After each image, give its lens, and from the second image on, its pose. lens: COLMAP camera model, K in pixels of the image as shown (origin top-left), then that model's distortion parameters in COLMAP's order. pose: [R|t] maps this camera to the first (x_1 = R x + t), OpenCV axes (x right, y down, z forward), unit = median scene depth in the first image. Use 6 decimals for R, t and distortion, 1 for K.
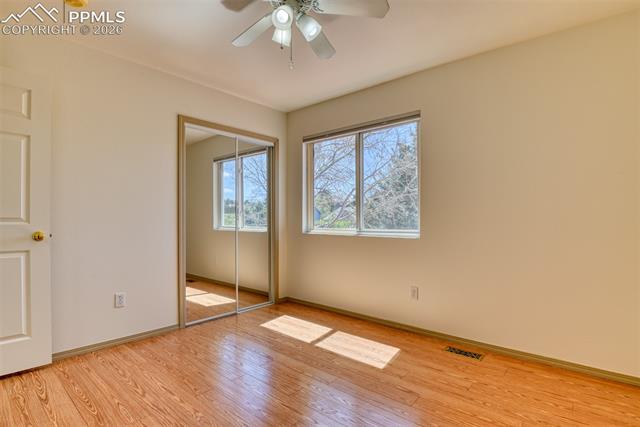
lens RADIAL K [[310.8, 0, 334.0], [0, 310.8, 225.1], [0, 0, 1]] dist [-0.015235, -0.004106]
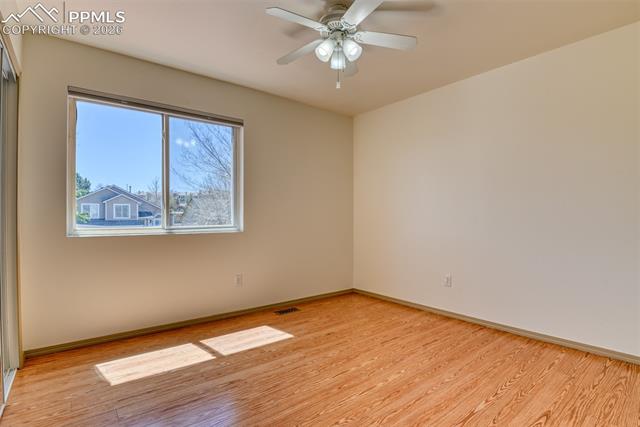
lens RADIAL K [[310.8, 0, 317.8], [0, 310.8, 215.3], [0, 0, 1]] dist [-0.015235, -0.004106]
pose [[0.188410, -0.000046, 0.982090, -0.867515], [-0.002679, 0.999996, 0.000561, -0.026395], [-0.982087, -0.002737, 0.188409, 0.536165]]
